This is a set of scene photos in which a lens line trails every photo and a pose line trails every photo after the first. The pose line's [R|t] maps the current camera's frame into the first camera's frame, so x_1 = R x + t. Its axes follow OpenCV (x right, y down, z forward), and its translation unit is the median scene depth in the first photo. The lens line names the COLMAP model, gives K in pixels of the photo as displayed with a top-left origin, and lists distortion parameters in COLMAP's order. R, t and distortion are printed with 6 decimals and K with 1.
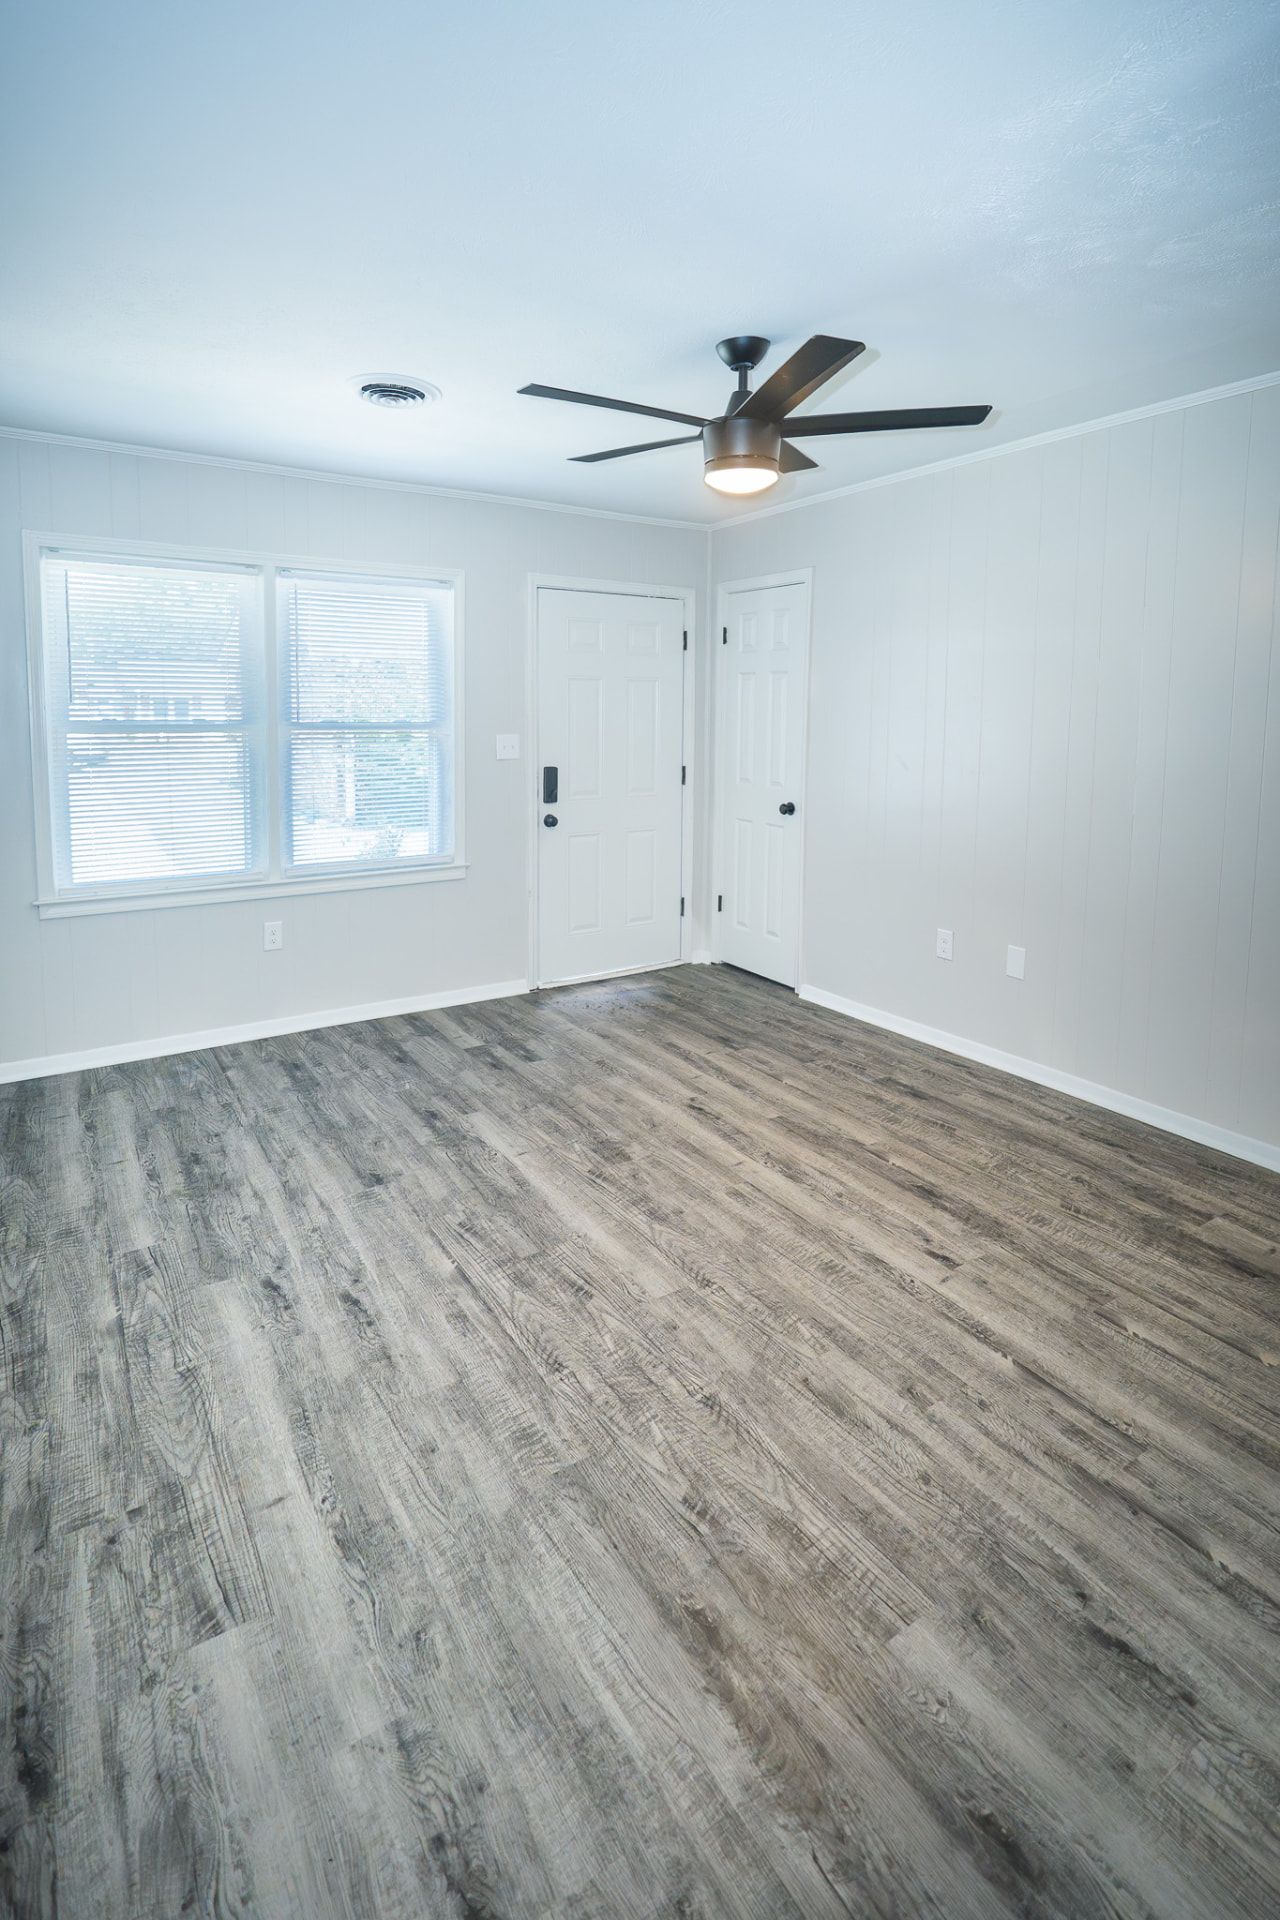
lens RADIAL K [[925.3, 0, 638.6], [0, 925.3, 955.0], [0, 0, 1]] dist [0.026249, -0.000305]
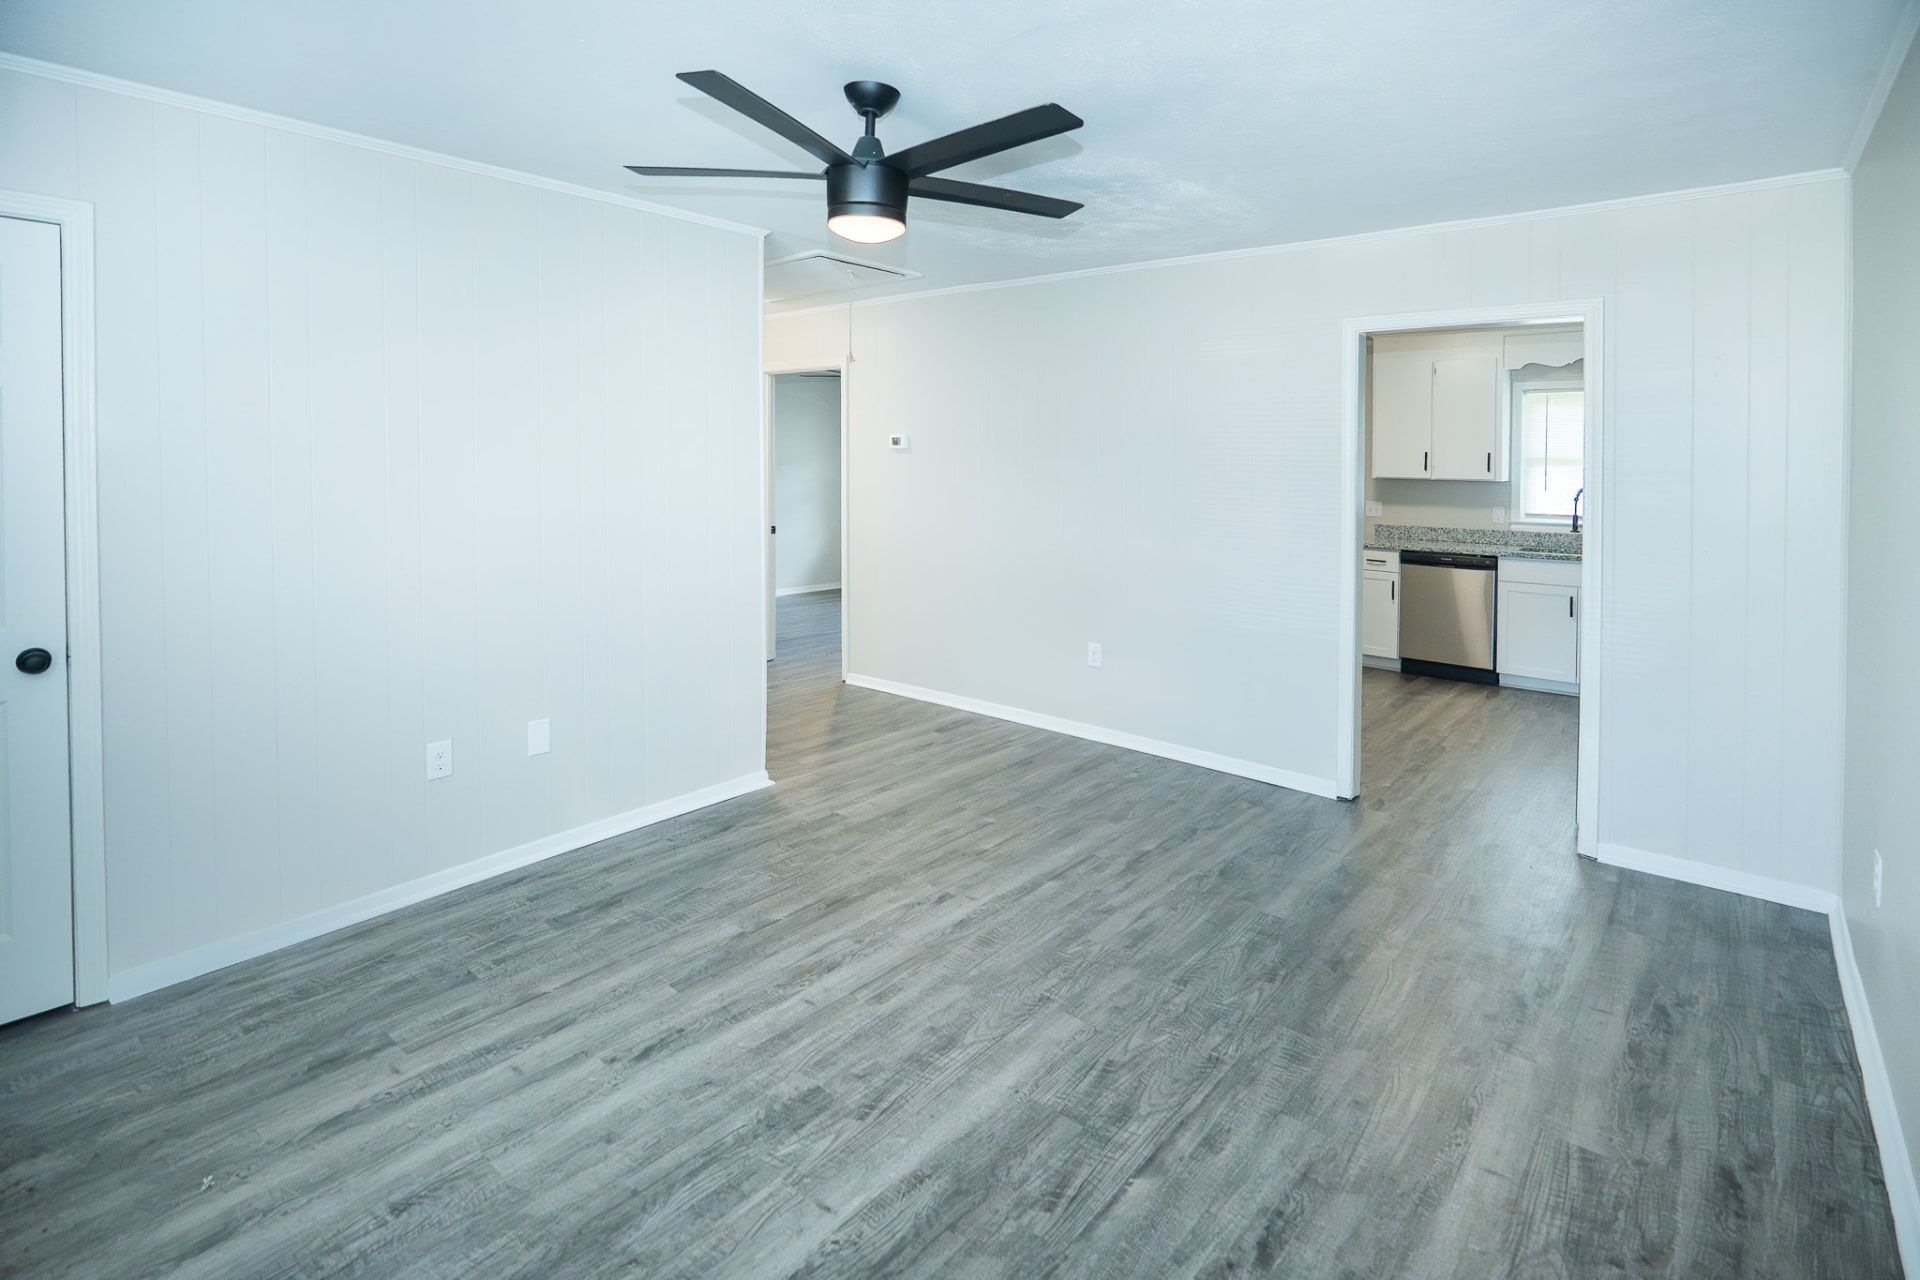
lens RADIAL K [[925.3, 0, 964.7], [0, 925.3, 641.9], [0, 0, 1]] dist [0.026249, -0.000305]
pose [[-0.300432, -0.192308, 0.934215, -0.756840], [0.225421, 0.937400, 0.265457, -0.313912], [-0.926783, 0.290343, -0.238275, 1.118168]]
